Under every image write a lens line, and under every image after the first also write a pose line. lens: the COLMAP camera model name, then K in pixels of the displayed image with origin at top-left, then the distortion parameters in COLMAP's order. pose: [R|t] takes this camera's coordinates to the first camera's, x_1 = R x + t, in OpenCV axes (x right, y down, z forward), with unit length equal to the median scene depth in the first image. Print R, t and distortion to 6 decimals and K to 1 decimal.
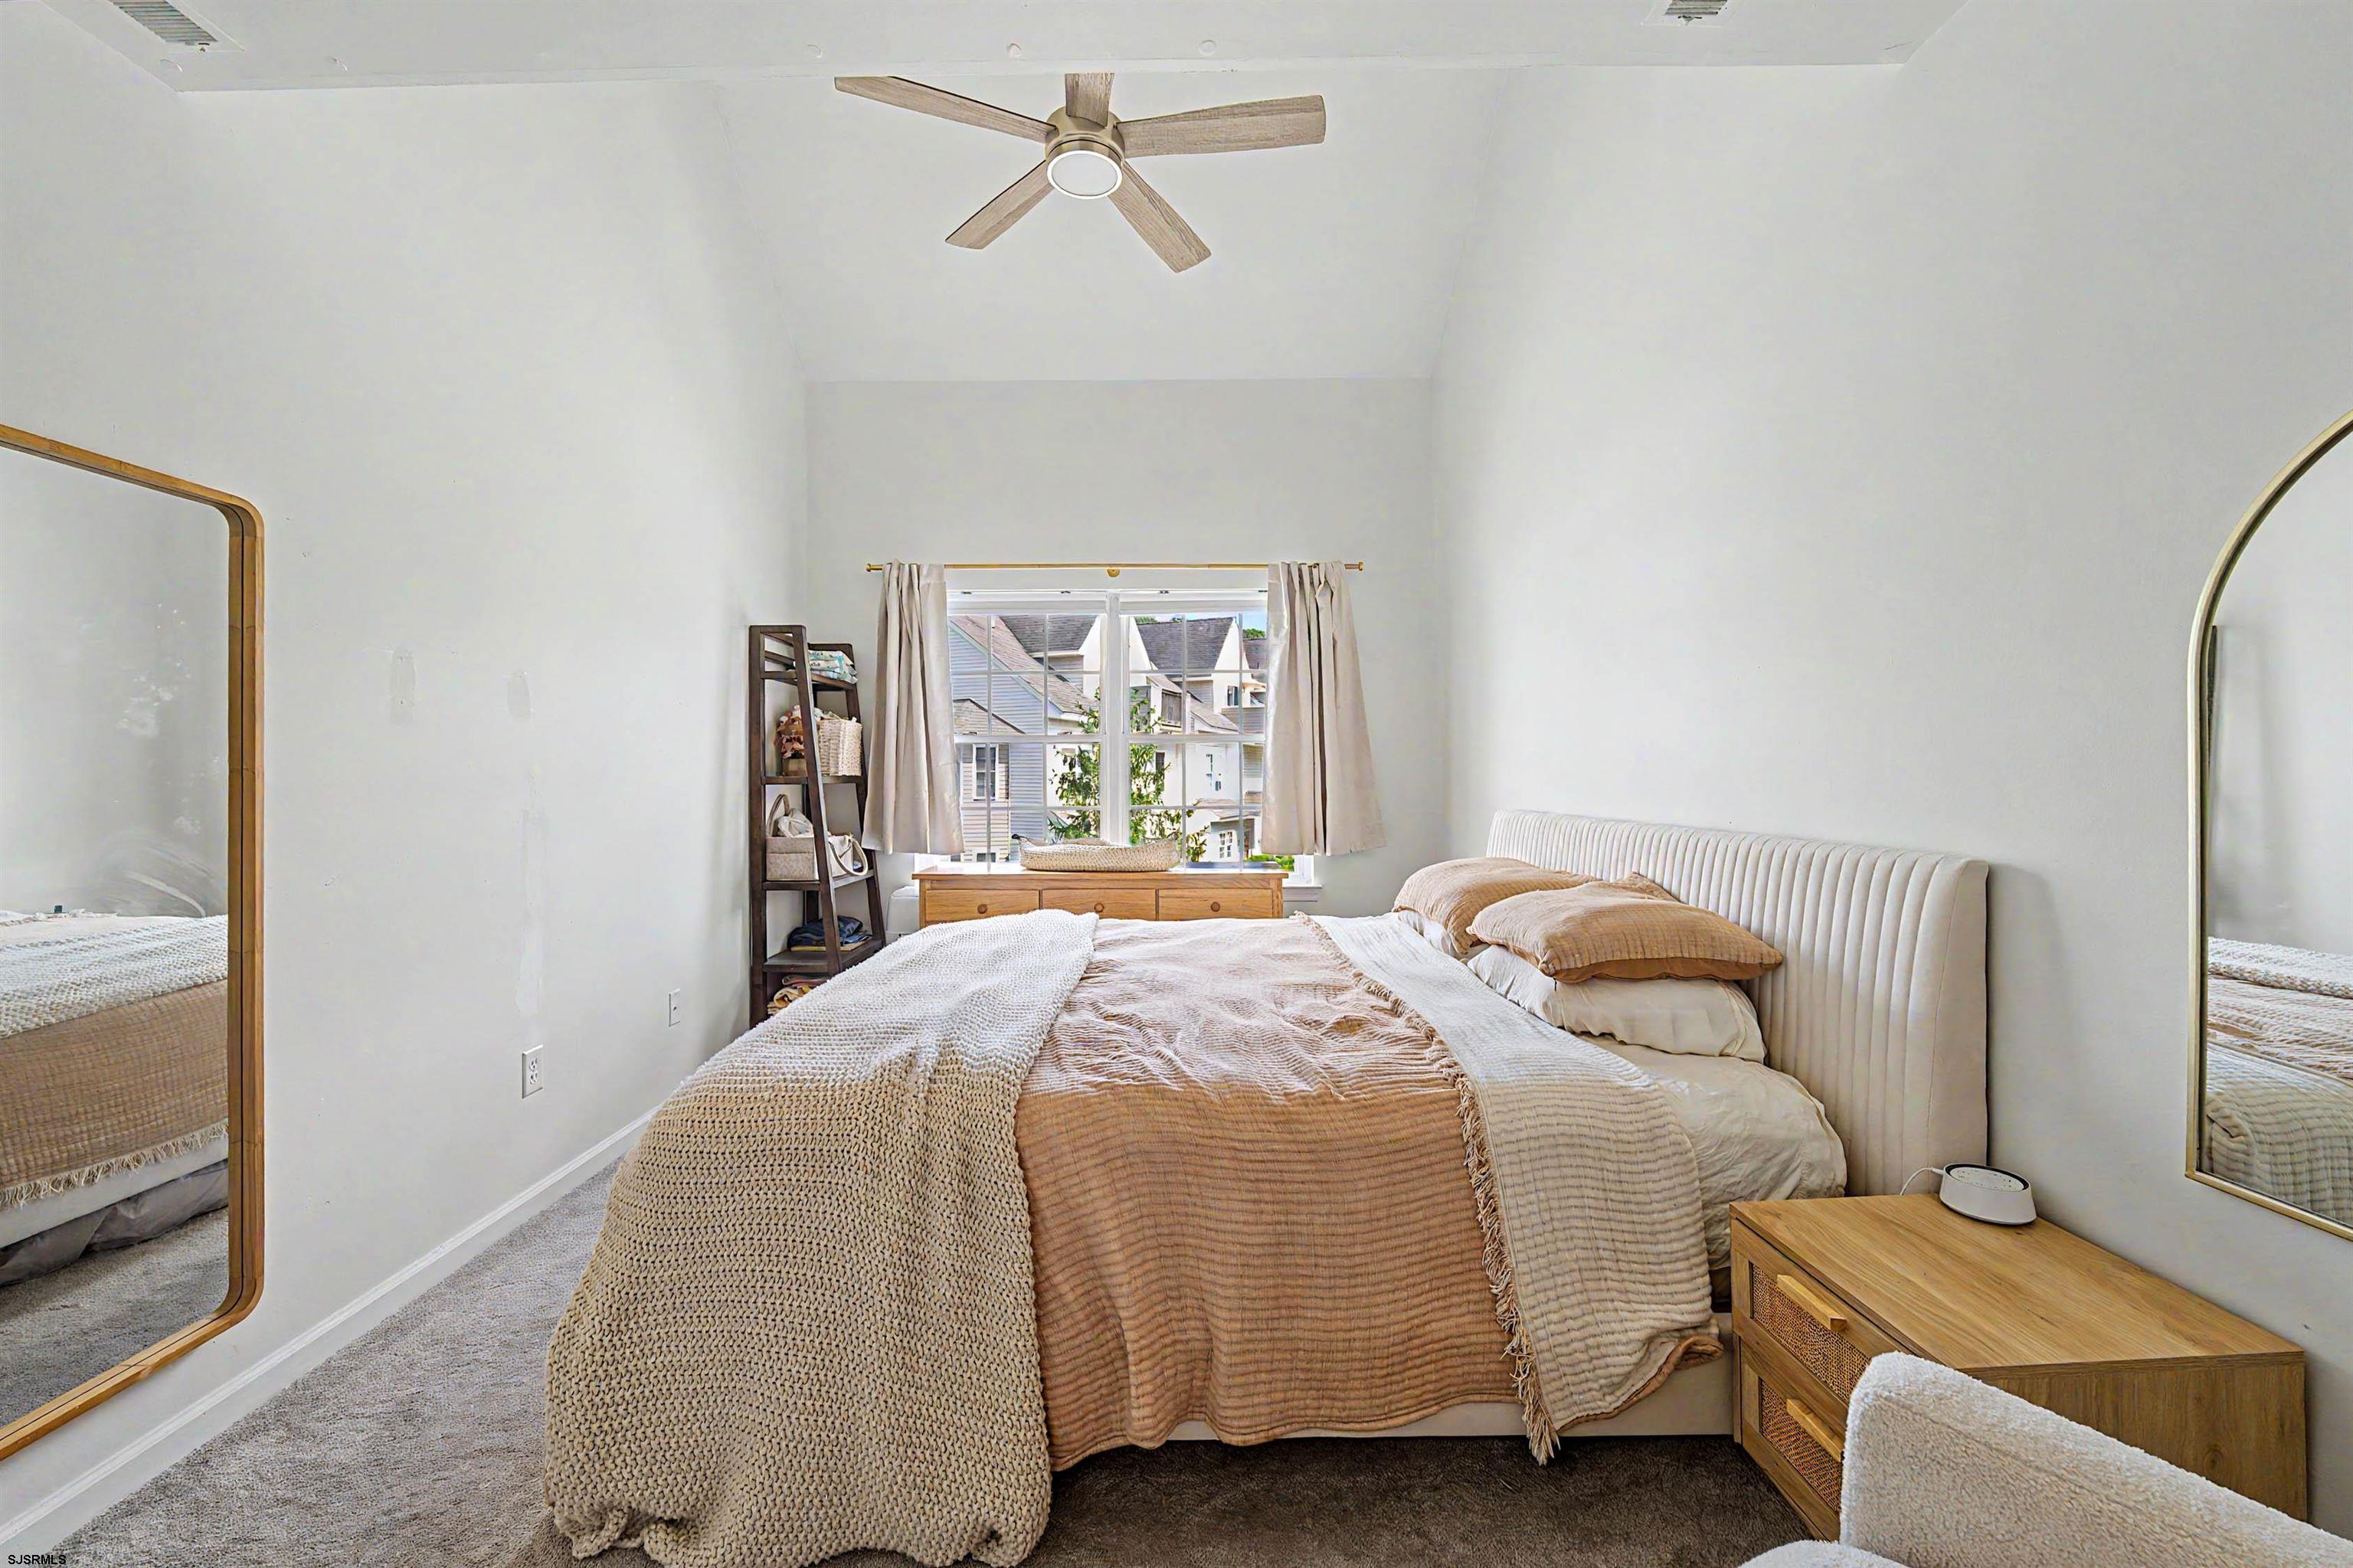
lens RADIAL K [[931.6, 0, 1177.2], [0, 931.6, 788.7], [0, 0, 1]] dist [-0.007461, -0.000906]
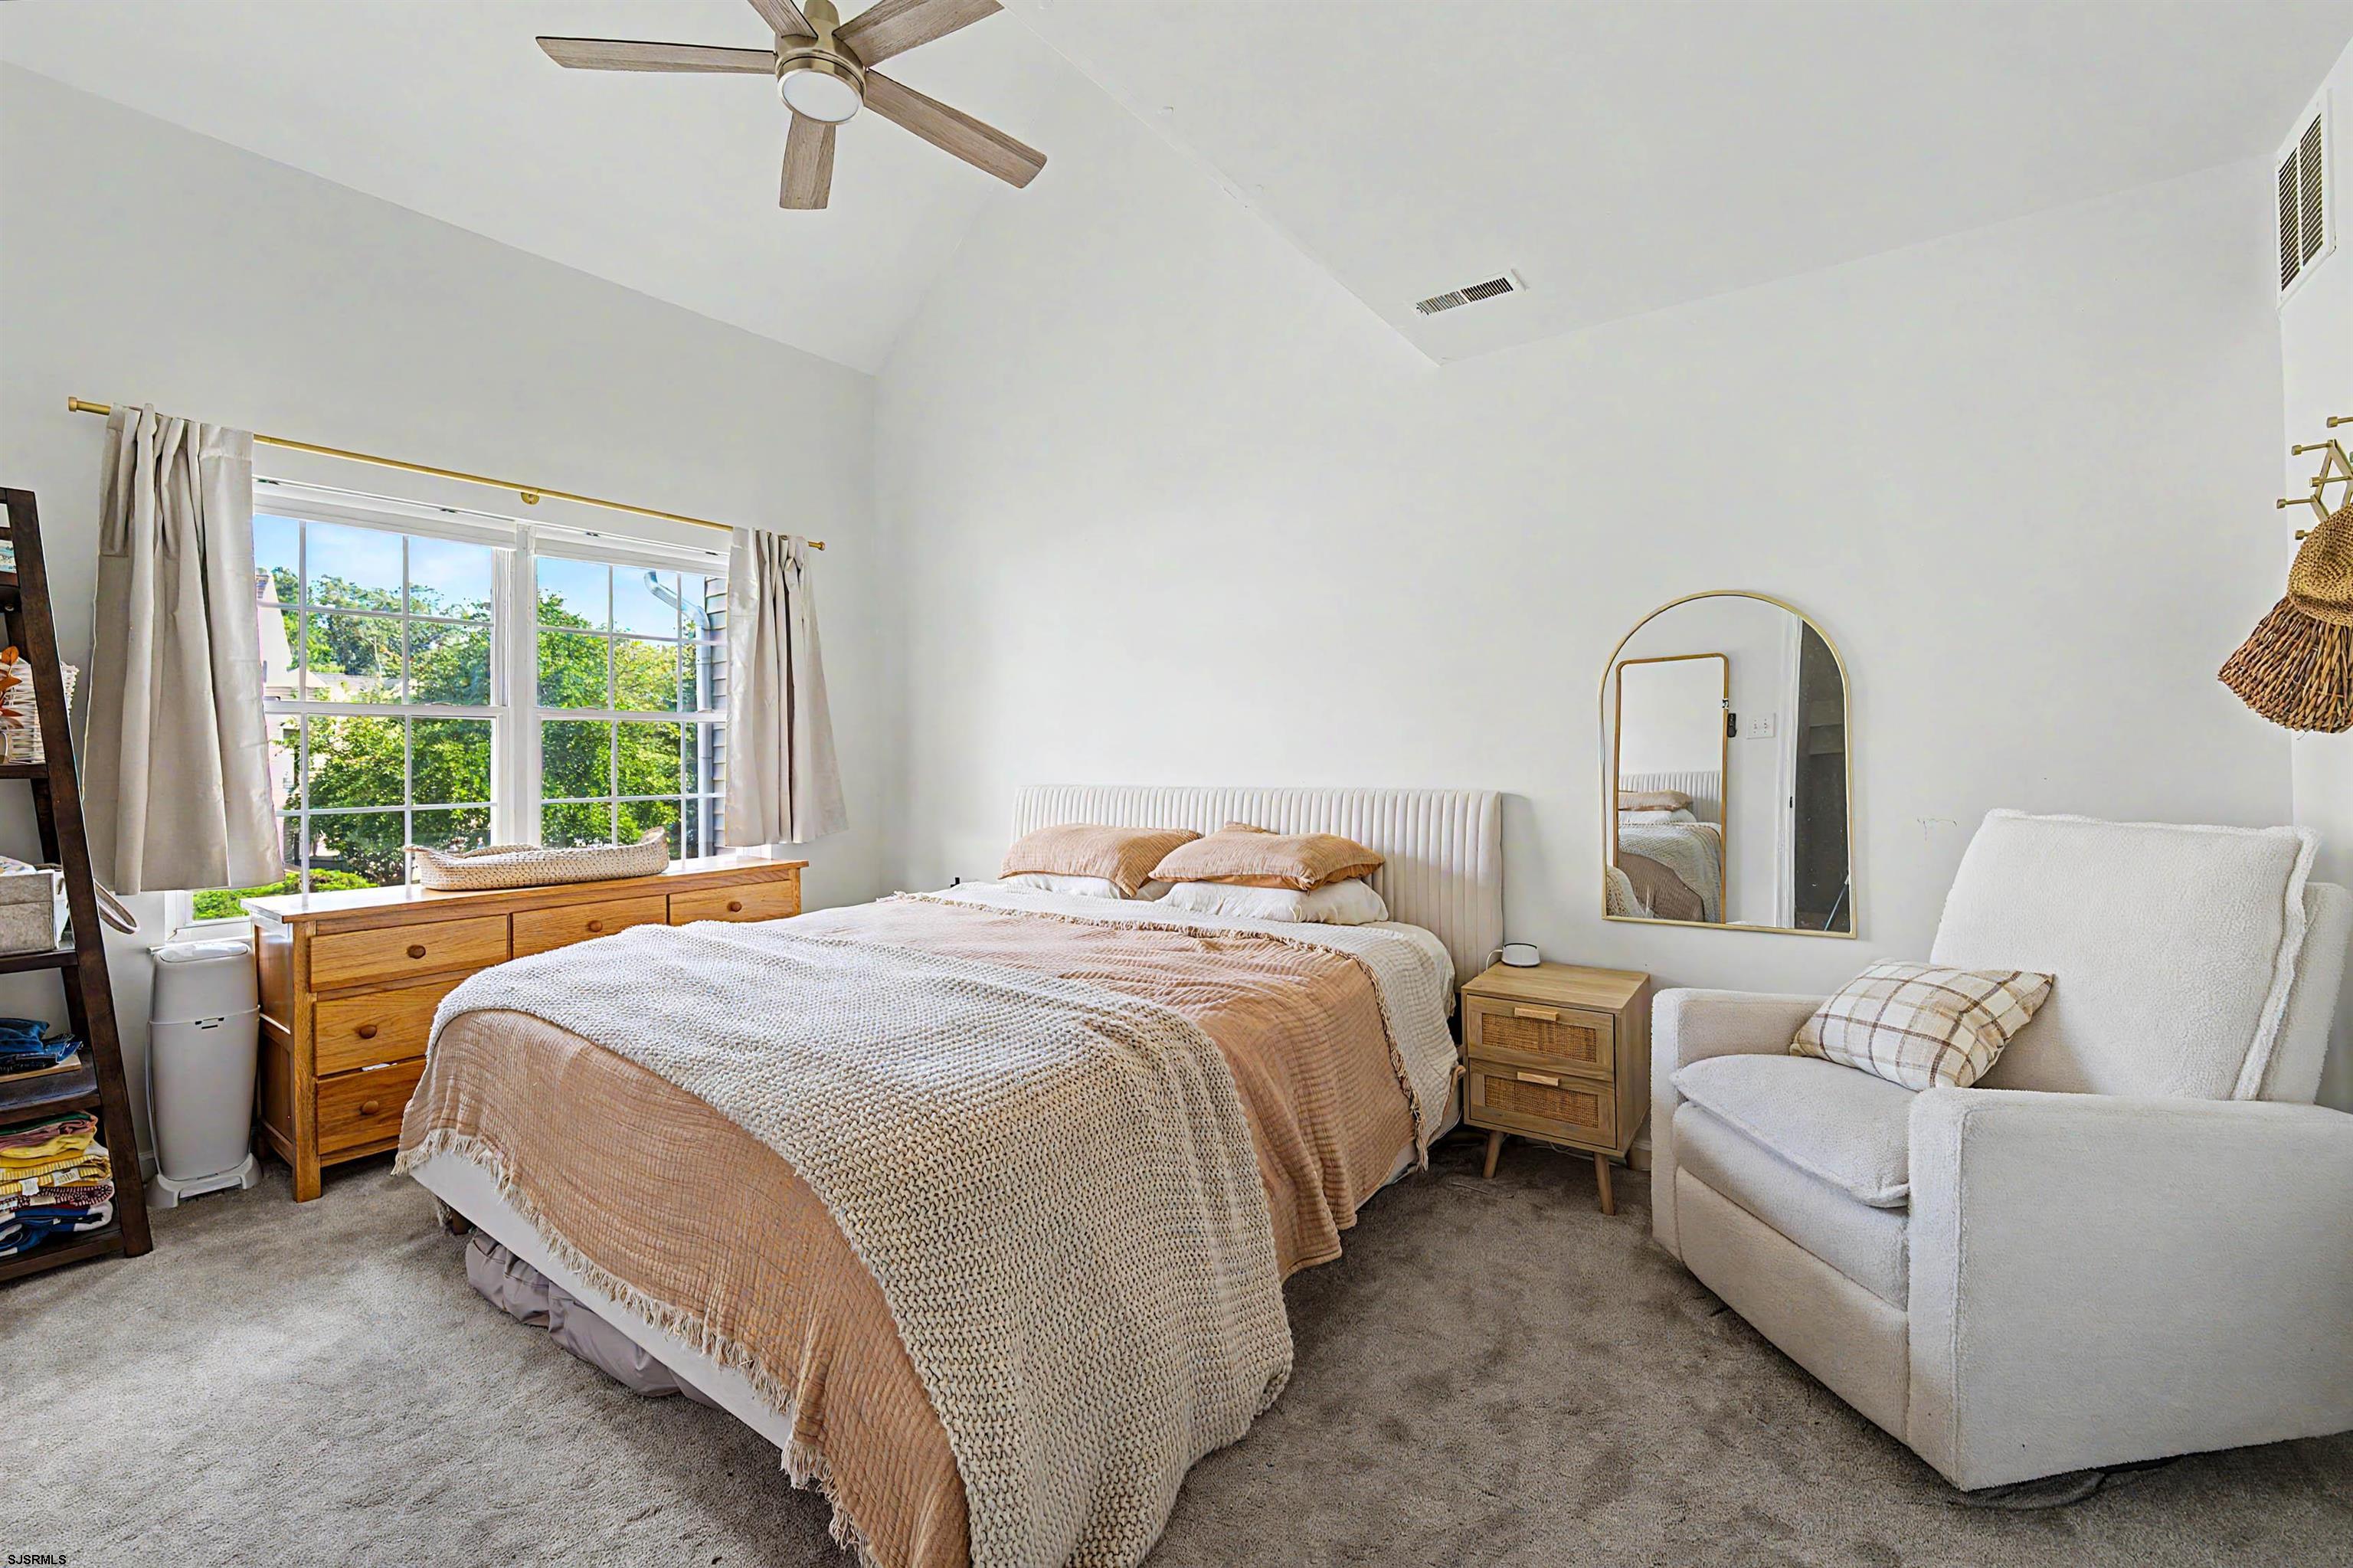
lens RADIAL K [[931.6, 0, 1188.0], [0, 931.6, 767.4], [0, 0, 1]] dist [-0.007461, -0.000906]
pose [[0.598084, -0.014792, 0.801297, -0.510757], [0.020972, 0.999776, 0.002803, 0.000980], [-0.801159, 0.015128, 0.598261, 0.146752]]
